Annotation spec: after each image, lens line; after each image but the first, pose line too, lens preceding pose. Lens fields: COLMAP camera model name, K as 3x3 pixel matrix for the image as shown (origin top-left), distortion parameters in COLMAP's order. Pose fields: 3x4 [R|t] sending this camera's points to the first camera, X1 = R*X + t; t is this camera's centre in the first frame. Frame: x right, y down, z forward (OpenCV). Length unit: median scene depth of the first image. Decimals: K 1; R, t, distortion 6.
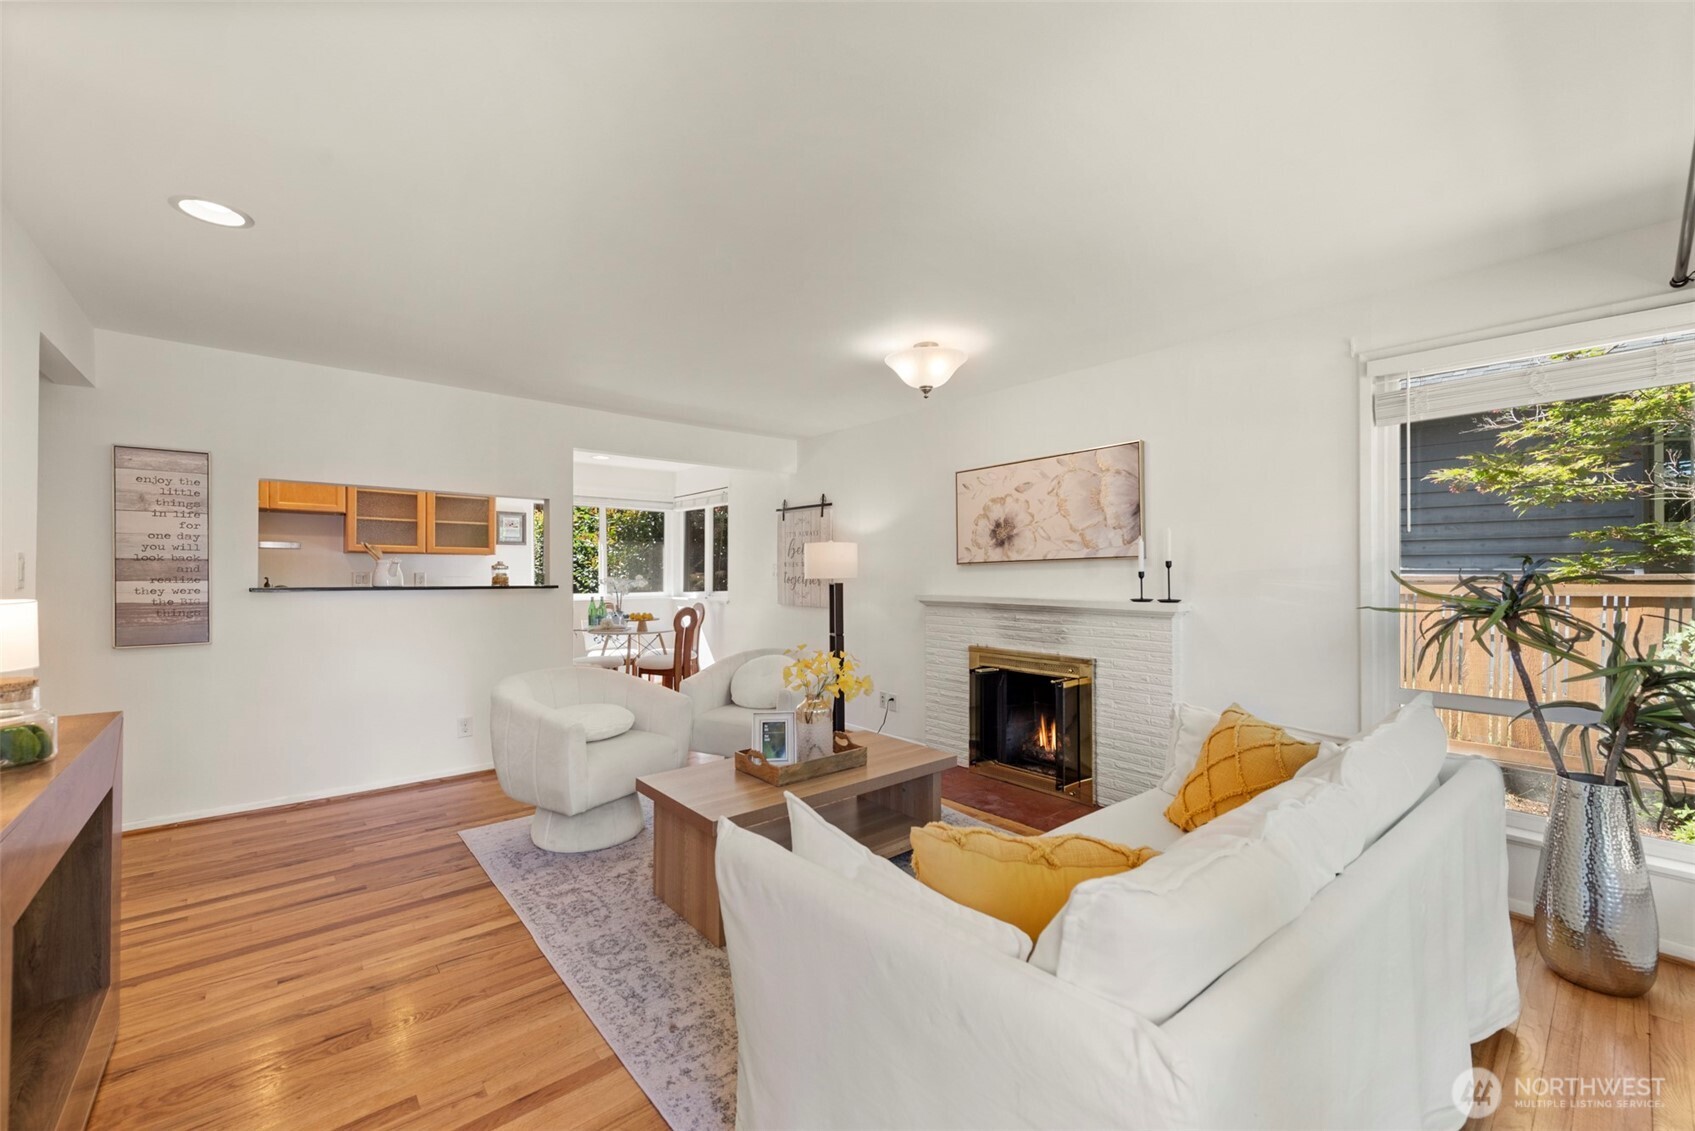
lens RADIAL K [[681.4, 0, 847.4], [0, 681.4, 566.5], [0, 0, 1]] dist [0.009394, -0.001769]
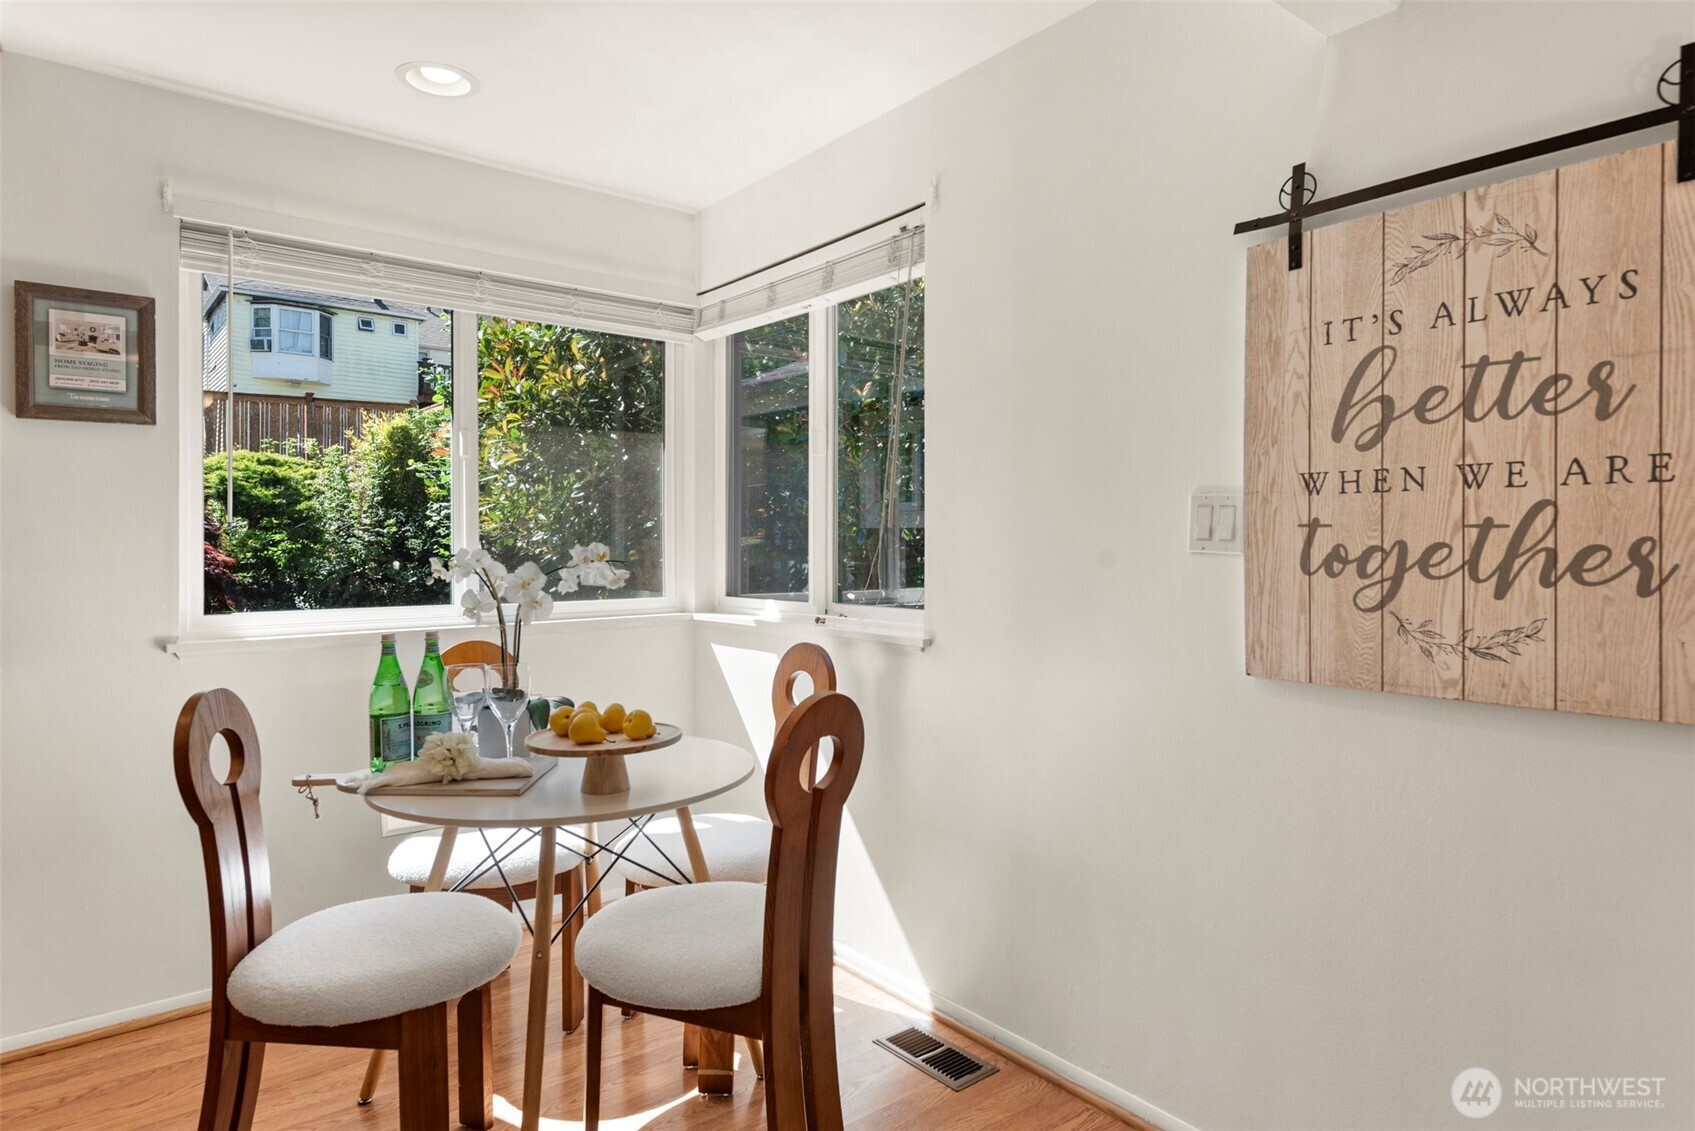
lens RADIAL K [[970.3, 0, 842.4], [0, 970.3, 555.5], [0, 0, 1]] dist [0.000447, 0.000032]
pose [[0.999423, -0.000537, -0.033974, -0.212847], [0.001249, 0.999780, 0.020920, 0.011696], [0.033955, -0.020951, 0.999204, 0.687081]]
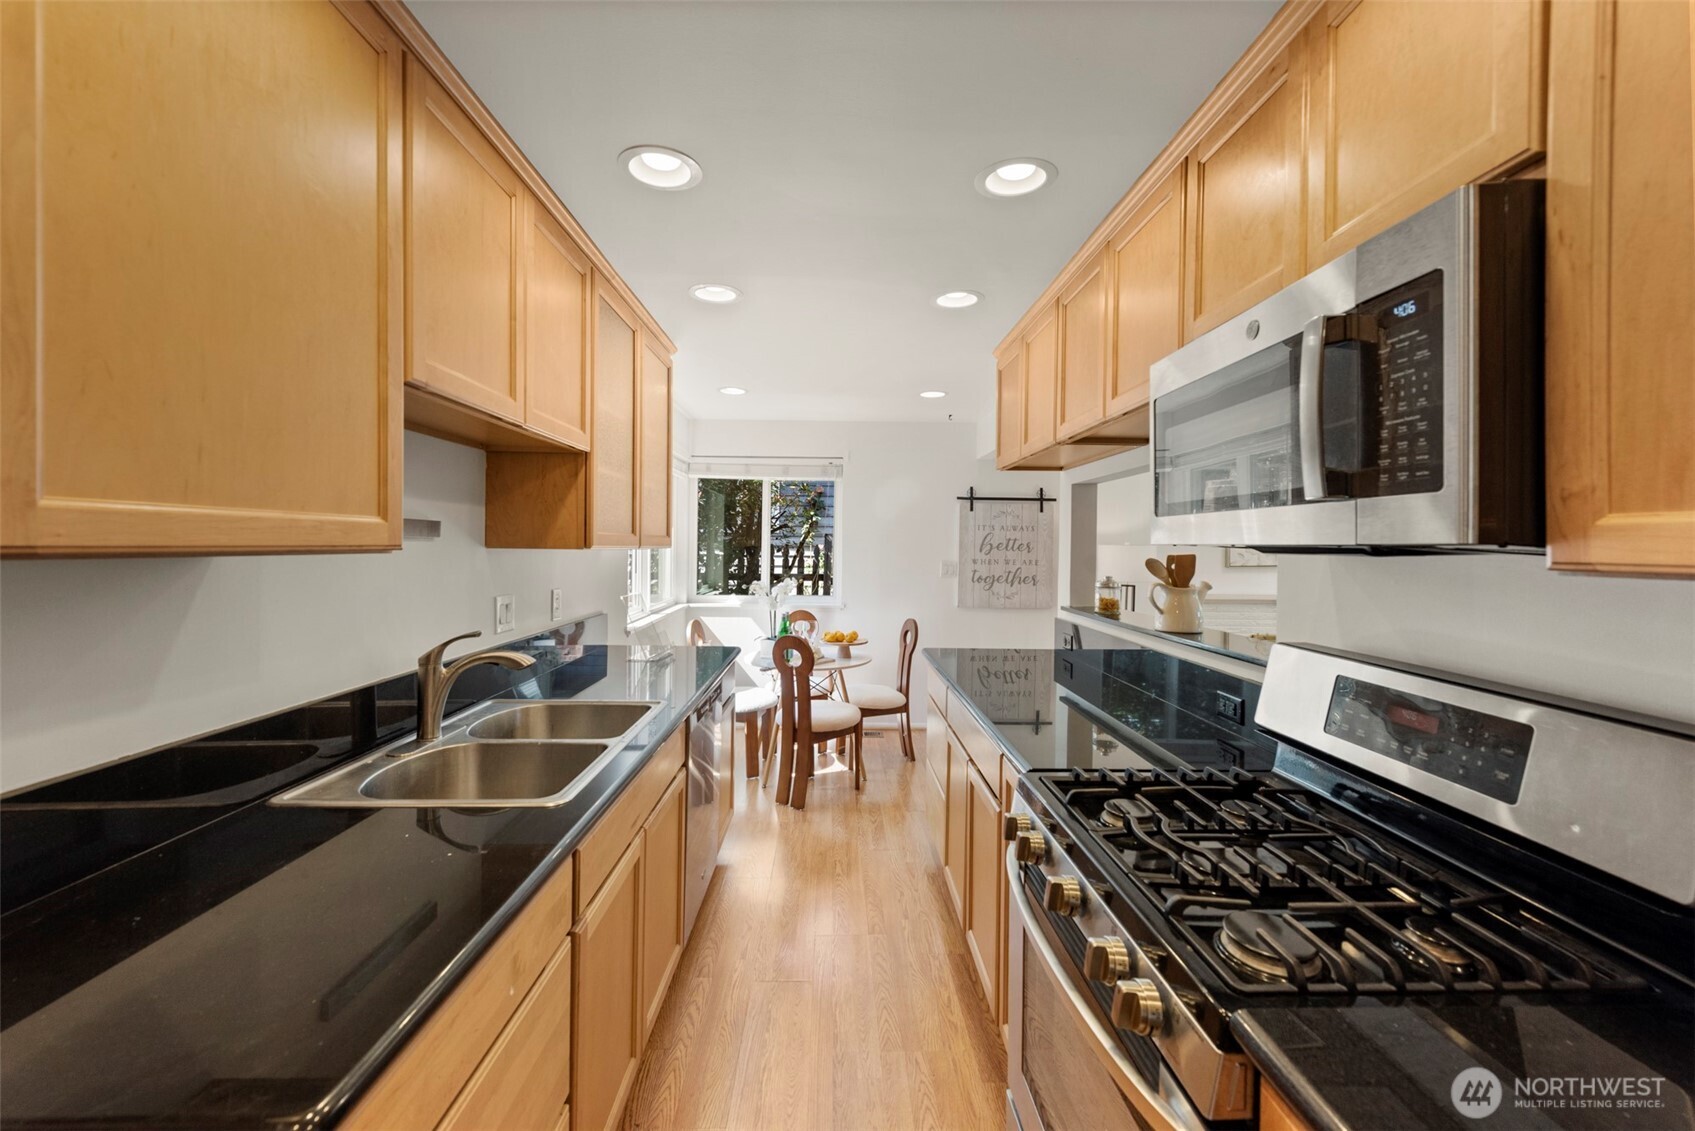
lens RADIAL K [[681.4, 0, 848.0], [0, 681.4, 553.0], [0, 0, 1]] dist [0.009394, -0.001769]
pose [[0.628100, -0.000323, 0.778133, -0.844849], [-0.019506, 0.999679, 0.016160, -0.024170], [-0.777888, -0.025328, 0.627892, 0.561121]]
